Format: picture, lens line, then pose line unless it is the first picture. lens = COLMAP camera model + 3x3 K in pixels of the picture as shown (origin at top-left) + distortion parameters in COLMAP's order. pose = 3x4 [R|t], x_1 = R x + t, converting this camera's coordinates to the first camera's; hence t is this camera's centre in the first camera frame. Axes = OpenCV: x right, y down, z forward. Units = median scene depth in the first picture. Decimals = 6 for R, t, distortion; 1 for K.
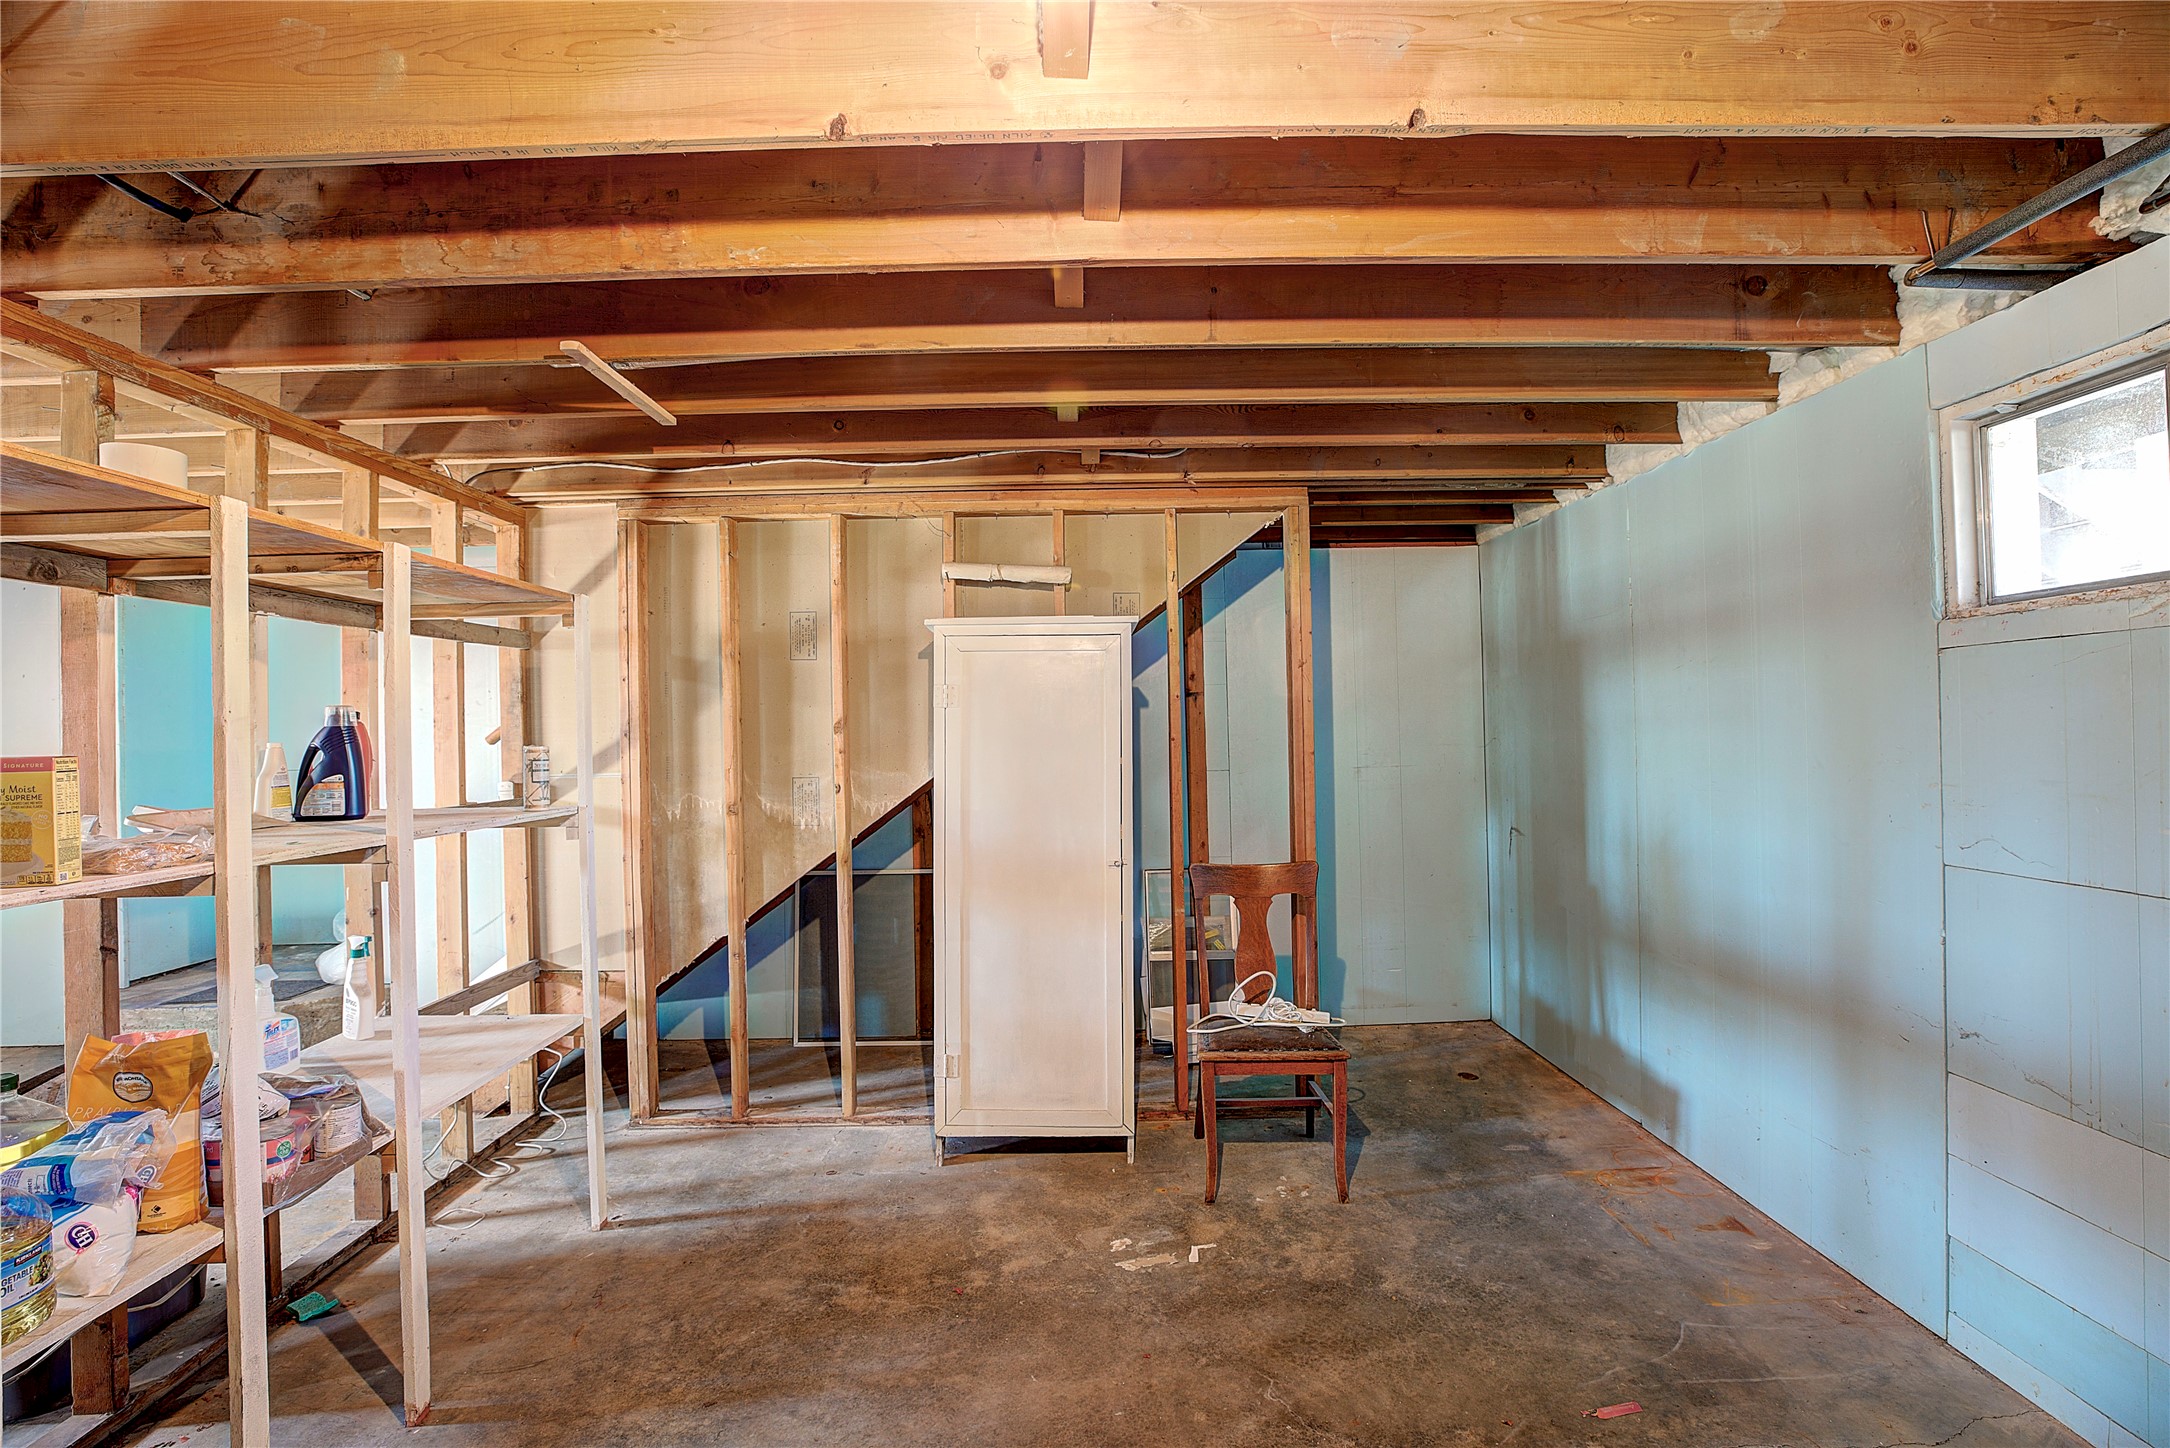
lens RADIAL K [[984.3, 0, 1078.8], [0, 984.3, 722.3], [0, 0, 1]] dist [-0.040531, 0.009690]
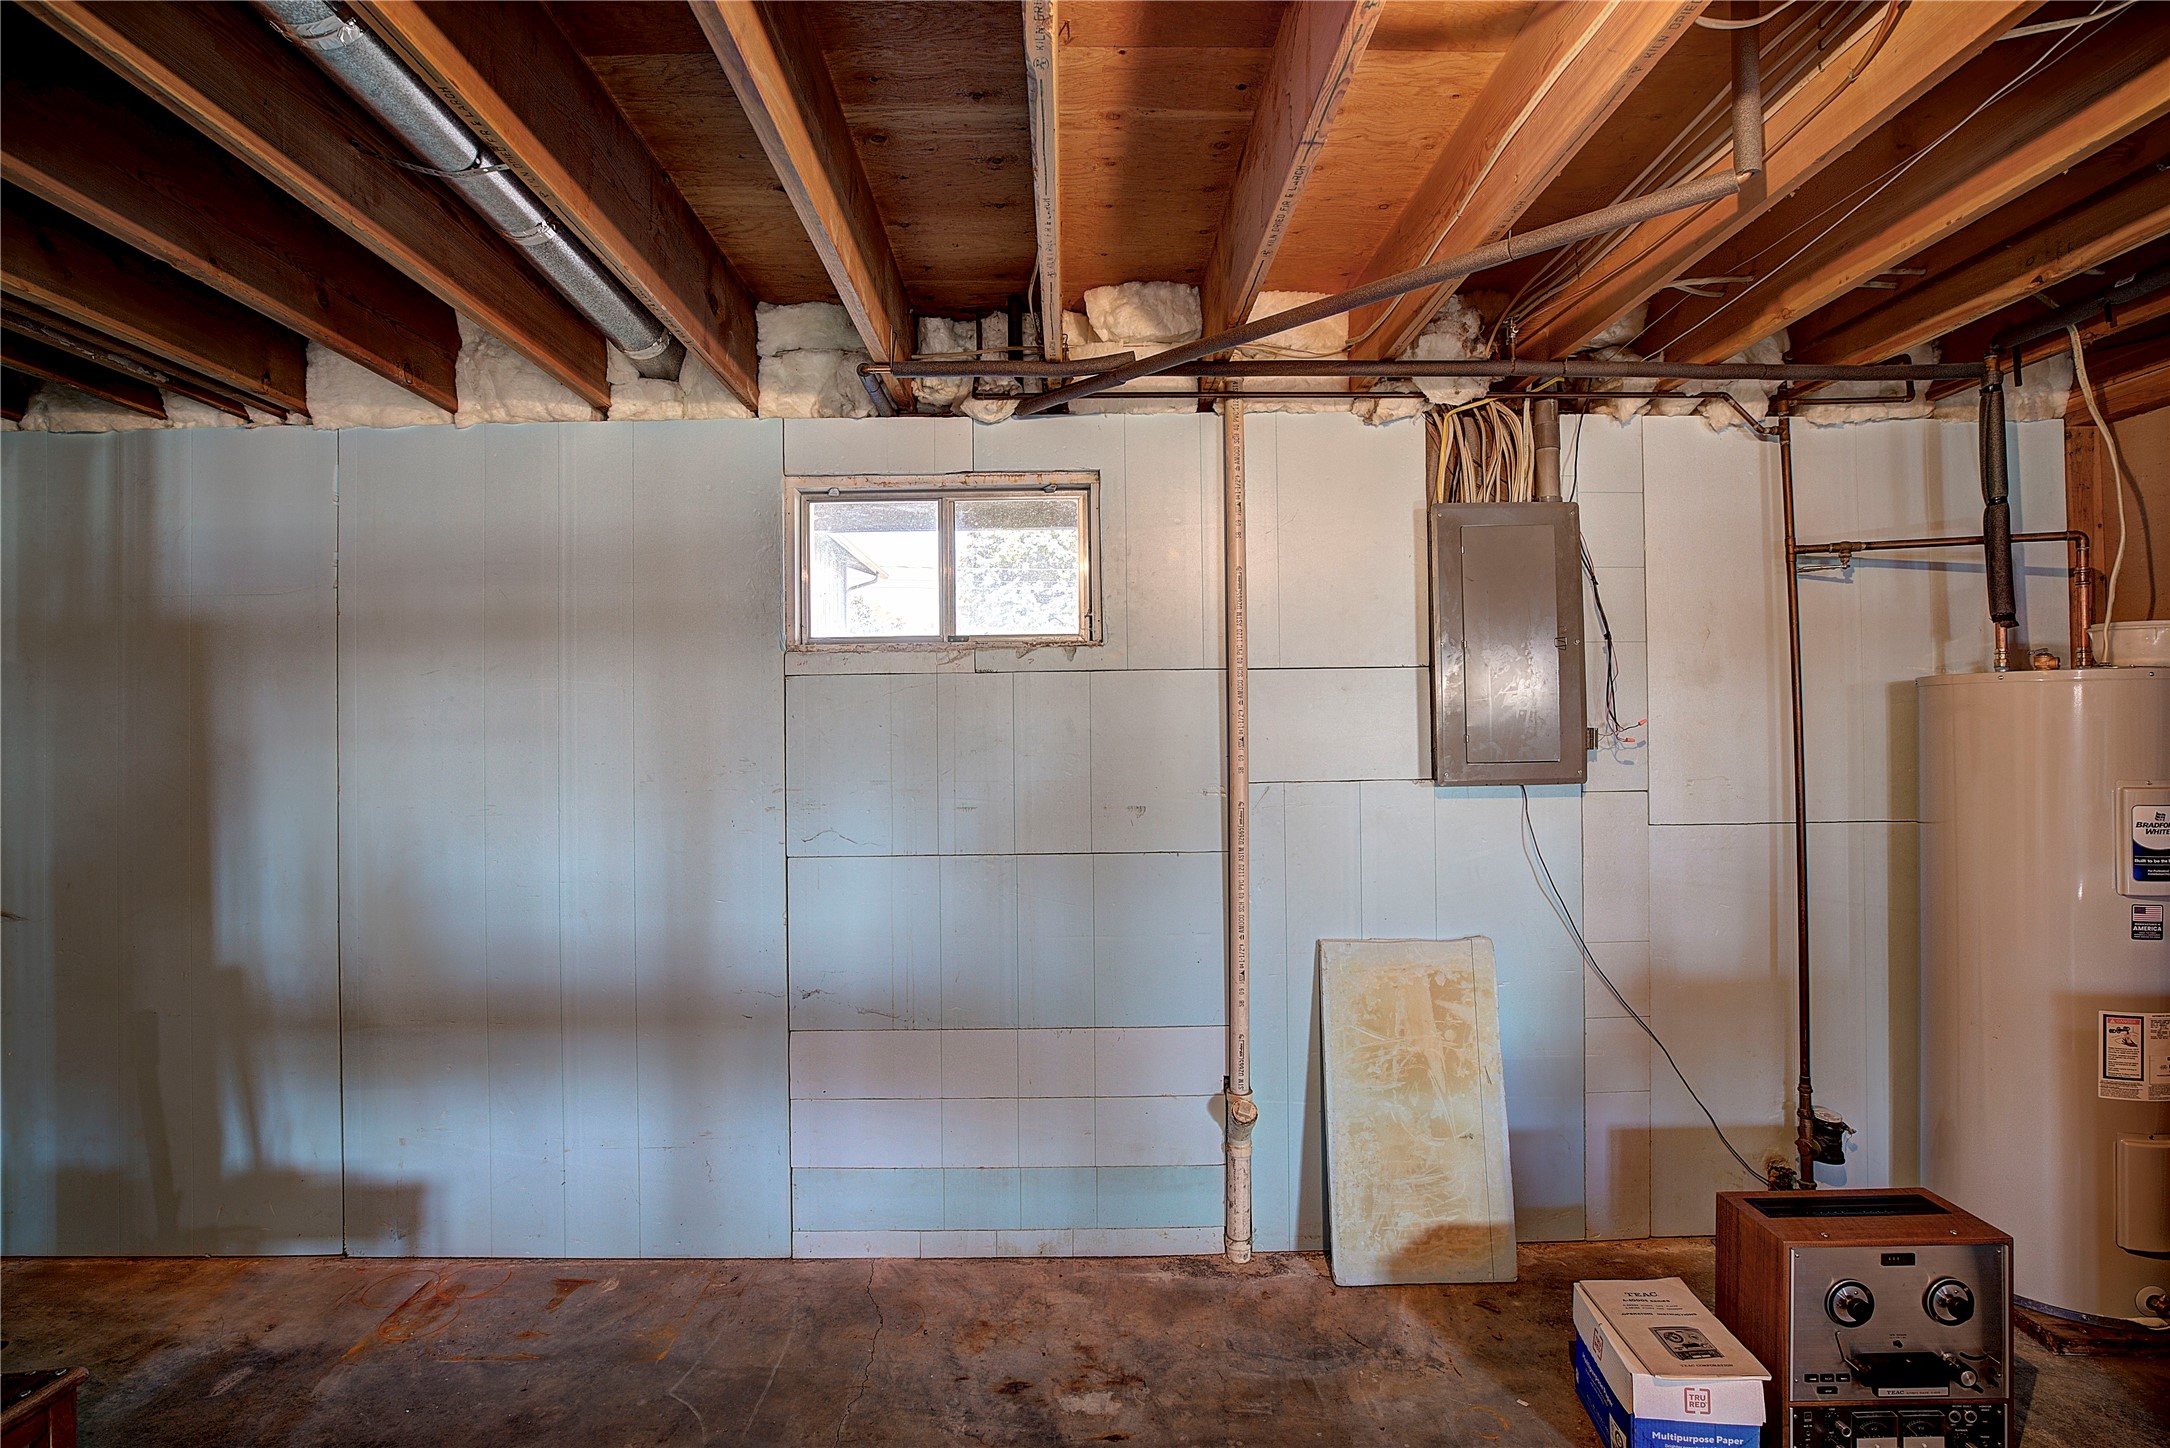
lens RADIAL K [[984.3, 0, 1078.8], [0, 984.3, 722.3], [0, 0, 1]] dist [-0.040531, 0.009690]
pose [[-0.006260, 0.026451, 0.999630, -0.242579], [0.003218, 0.999645, -0.026432, 0.010850], [-0.999975, 0.003051, -0.006343, 0.489387]]
